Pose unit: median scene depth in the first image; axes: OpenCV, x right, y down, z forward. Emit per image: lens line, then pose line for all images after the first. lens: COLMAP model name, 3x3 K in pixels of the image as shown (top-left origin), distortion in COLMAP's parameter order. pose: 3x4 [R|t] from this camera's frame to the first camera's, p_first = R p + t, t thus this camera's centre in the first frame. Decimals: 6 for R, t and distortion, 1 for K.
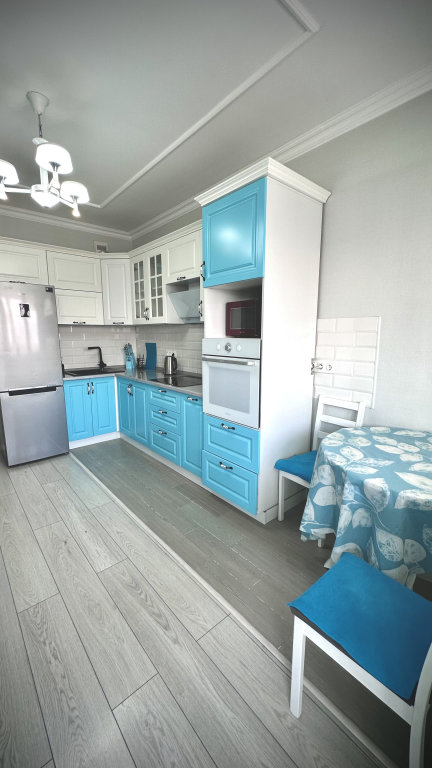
lens RADIAL K [[304.4, 0, 216.0], [0, 304.4, 384.0], [0, 0, 1]] dist [0.000554, -0.000012]
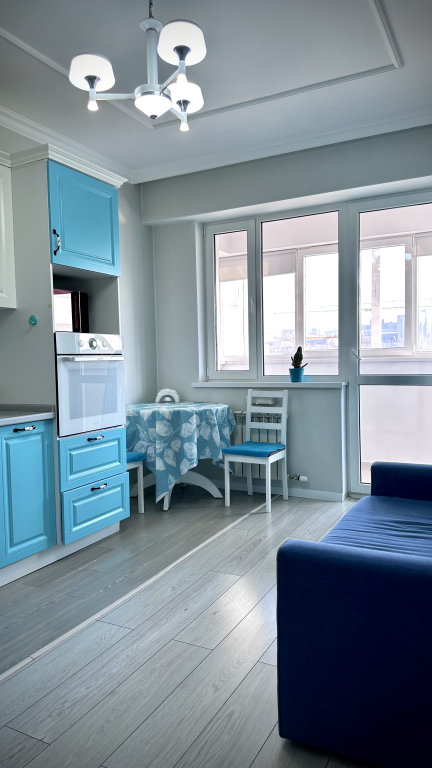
lens RADIAL K [[543.3, 0, 216.0], [0, 543.3, 384.0], [0, 0, 1]] dist [0.003353, -0.003330]
pose [[-0.364903, -0.041228, 0.930132, -2.503729], [0.168443, 0.979610, 0.109503, -0.192726], [-0.915682, 0.196632, -0.350518, 2.049784]]
